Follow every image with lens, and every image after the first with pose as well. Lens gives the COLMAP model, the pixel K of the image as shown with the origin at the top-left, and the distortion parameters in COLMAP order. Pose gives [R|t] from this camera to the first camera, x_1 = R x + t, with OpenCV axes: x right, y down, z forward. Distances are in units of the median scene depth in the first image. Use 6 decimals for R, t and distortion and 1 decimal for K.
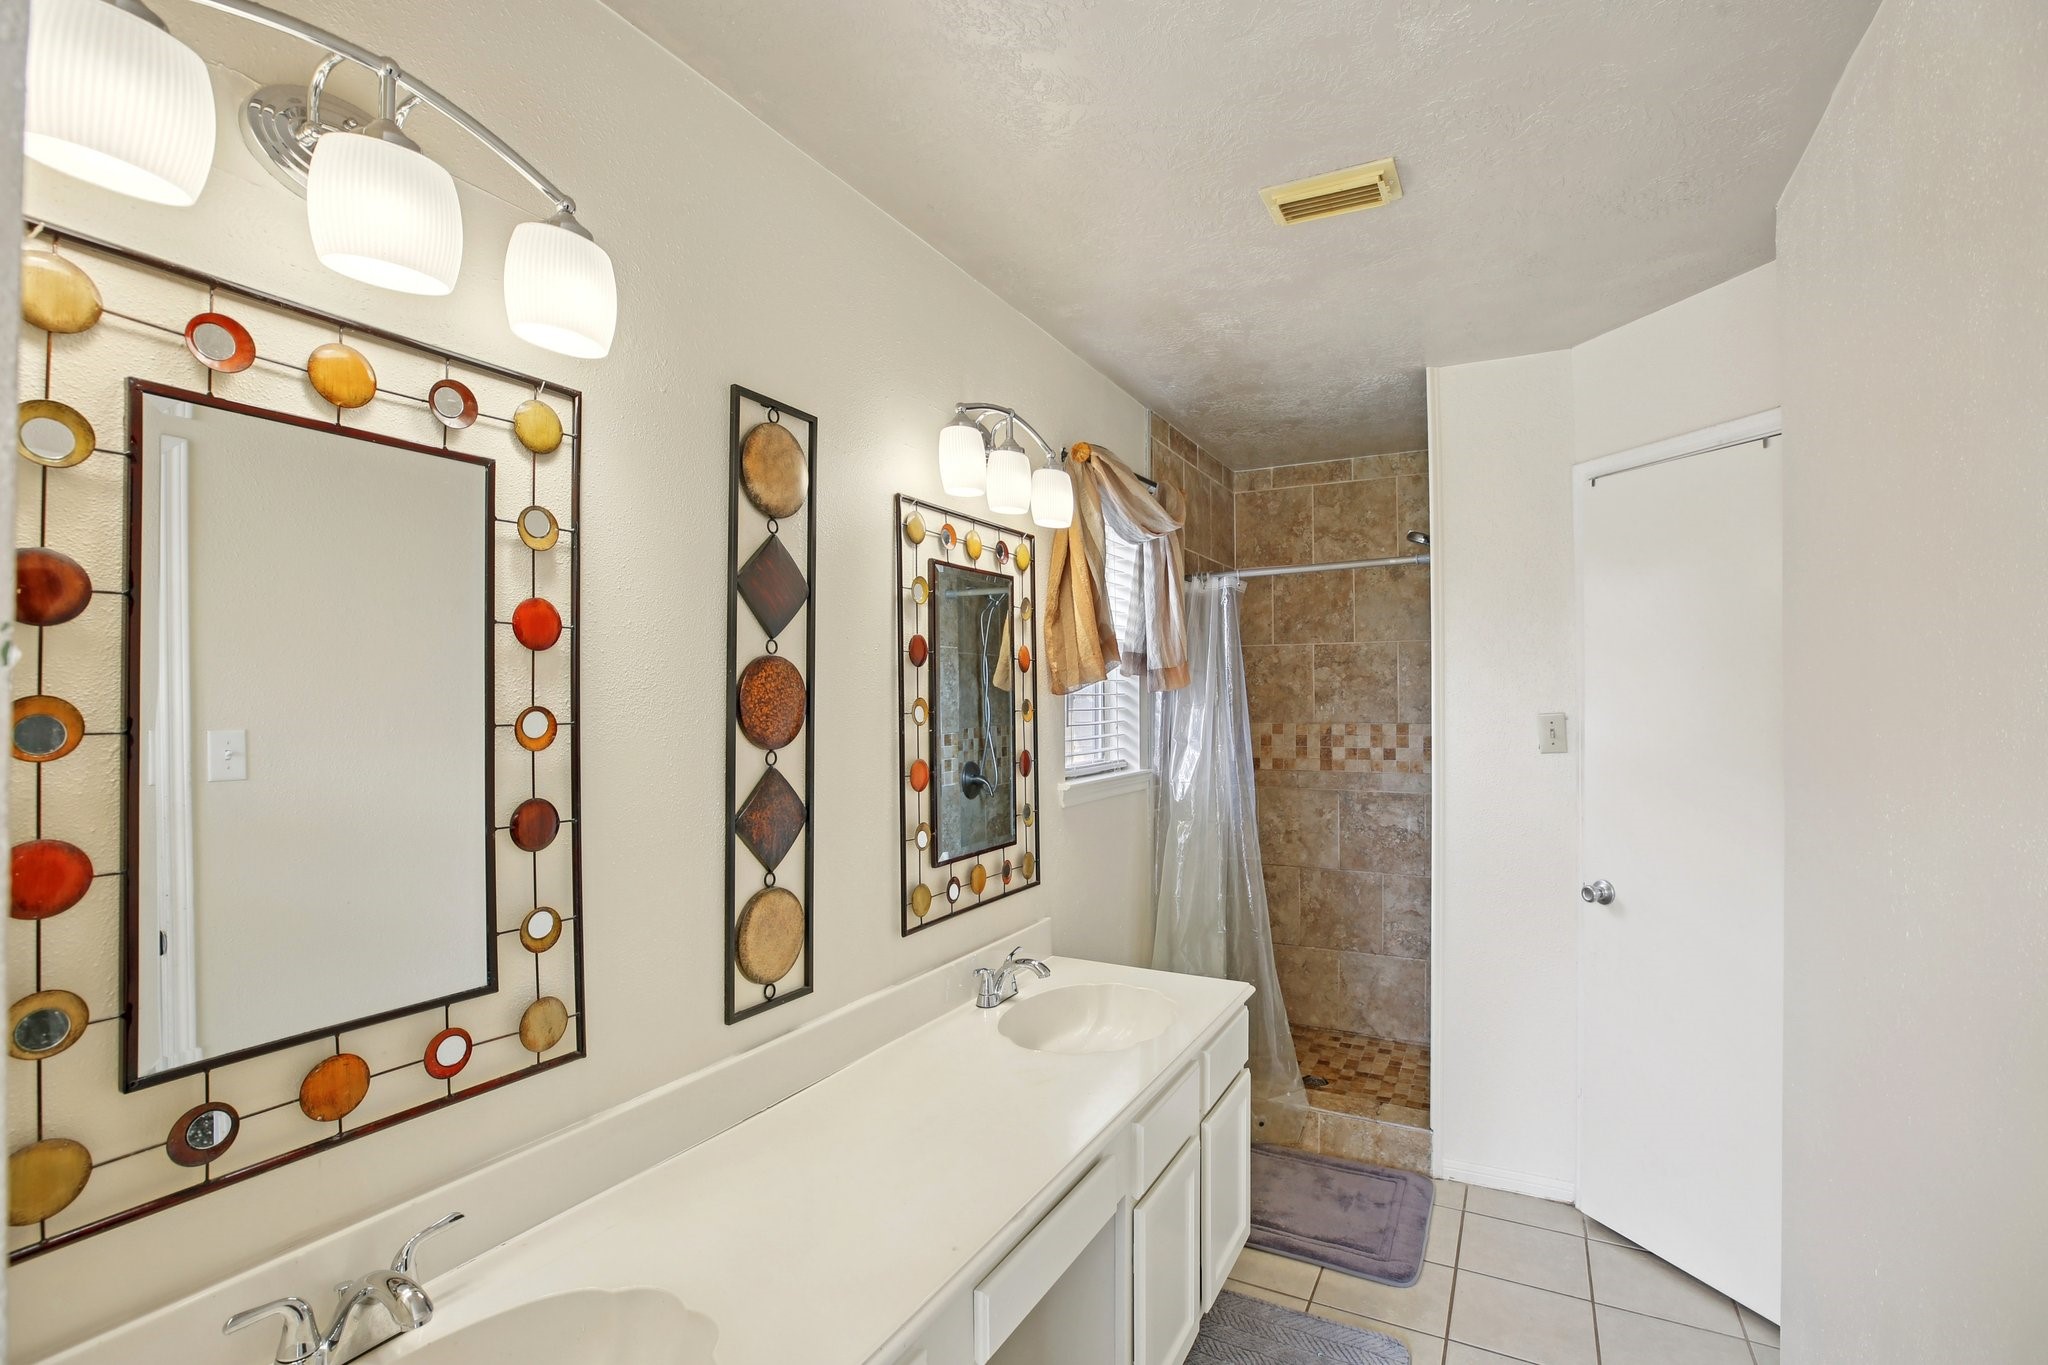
lens RADIAL K [[944.5, 0, 1022.8], [0, 944.5, 697.4], [0, 0, 1]] dist [-0.028332, 0.004156]
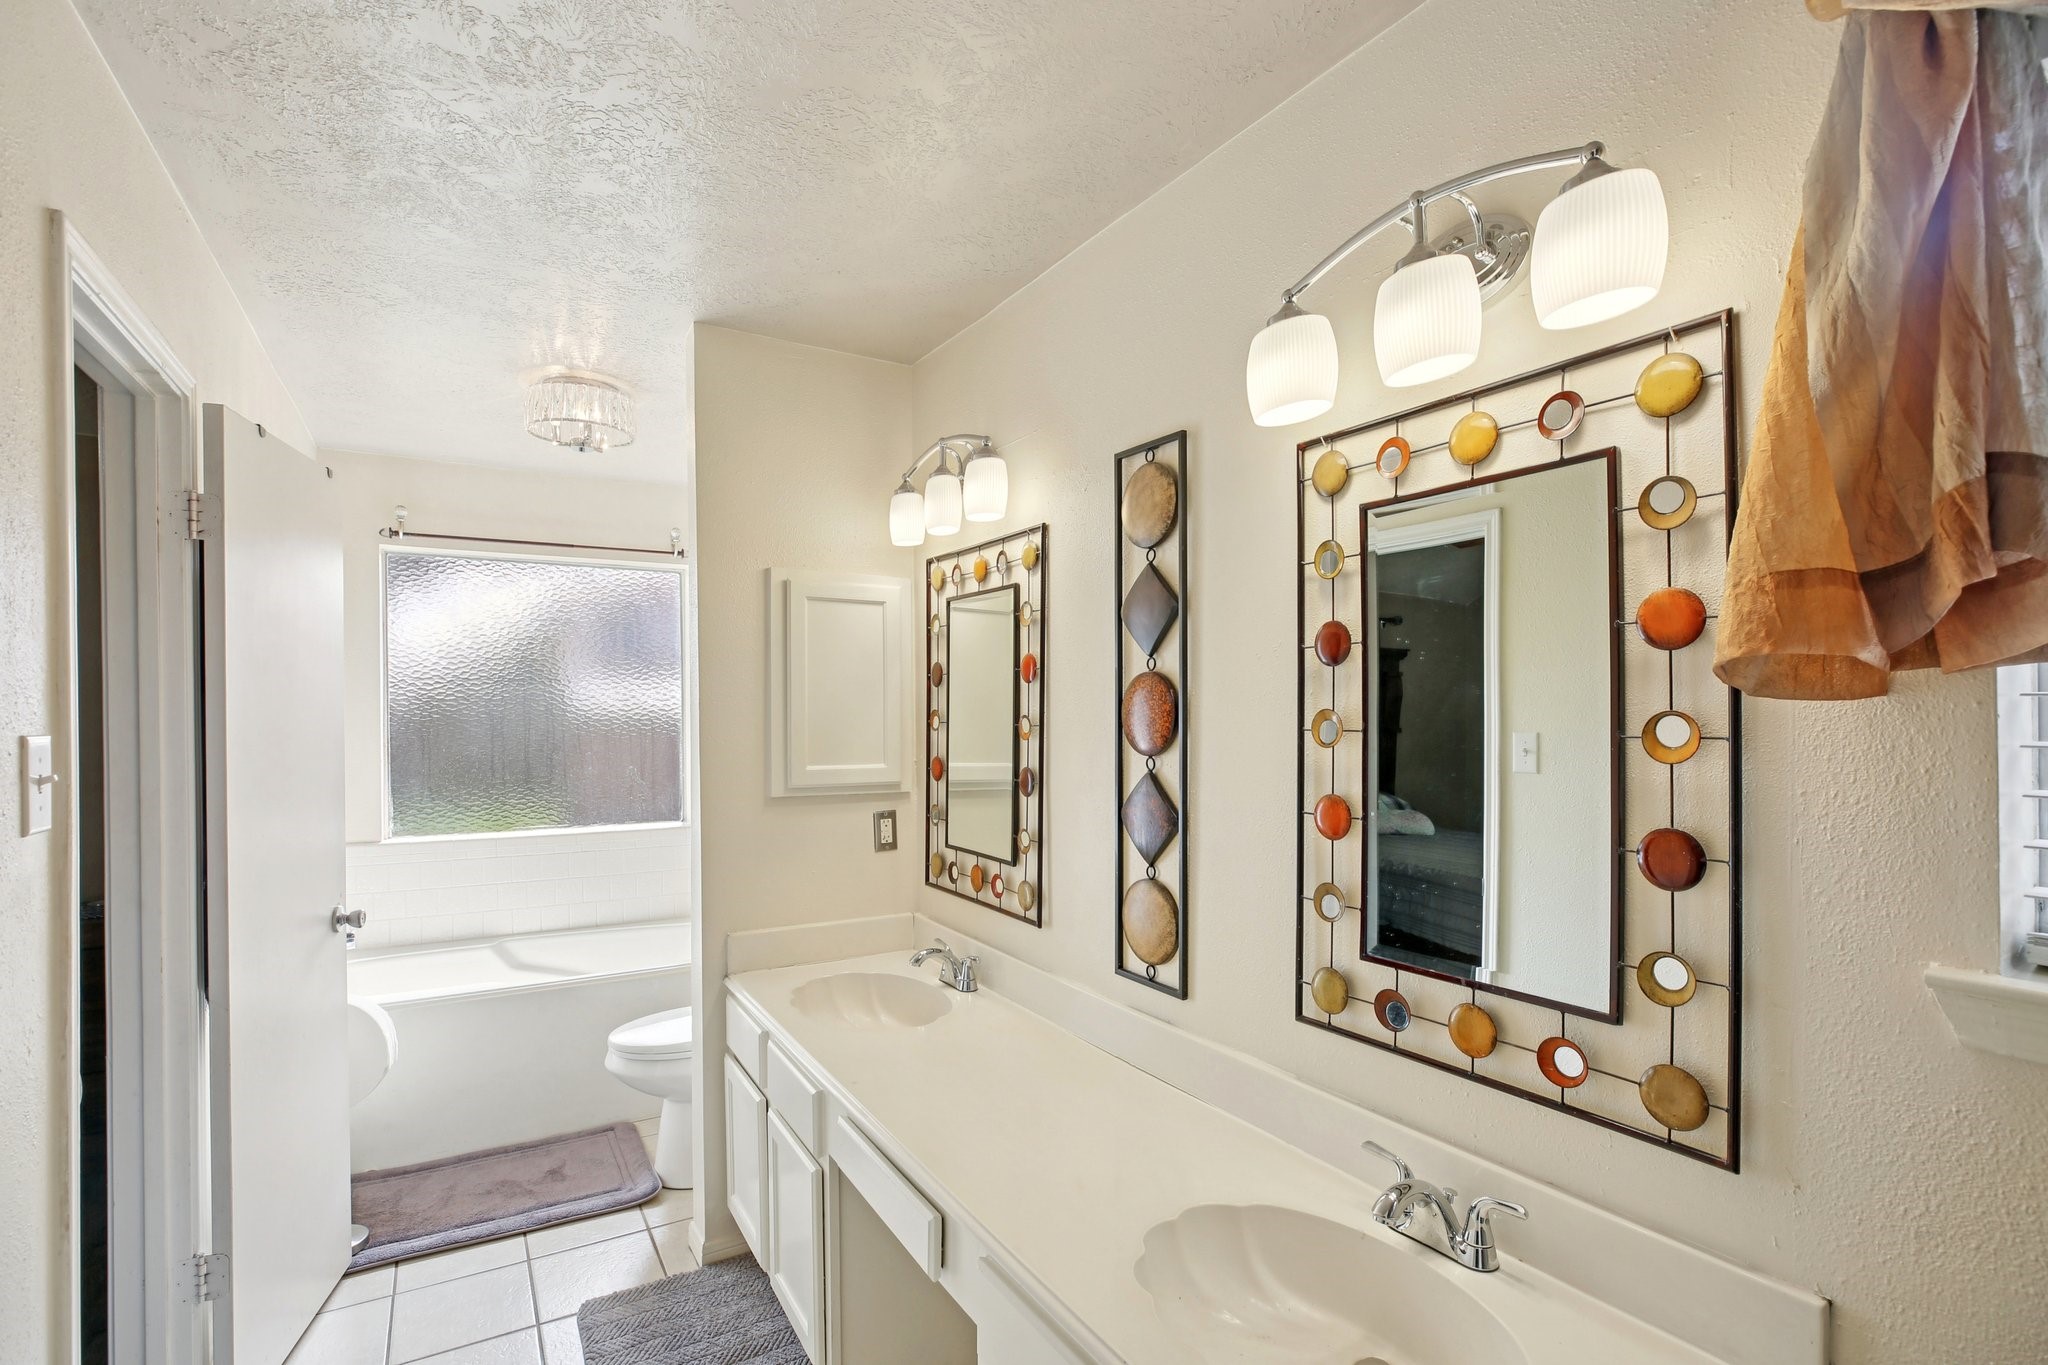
lens RADIAL K [[944.5, 0, 1020.7], [0, 944.5, 682.0], [0, 0, 1]] dist [-0.028332, 0.004156]
pose [[-0.495809, -0.021880, -0.868156, 0.577915], [0.007278, 0.999543, -0.029348, 0.000628], [0.868401, -0.020870, -0.495423, 1.051166]]
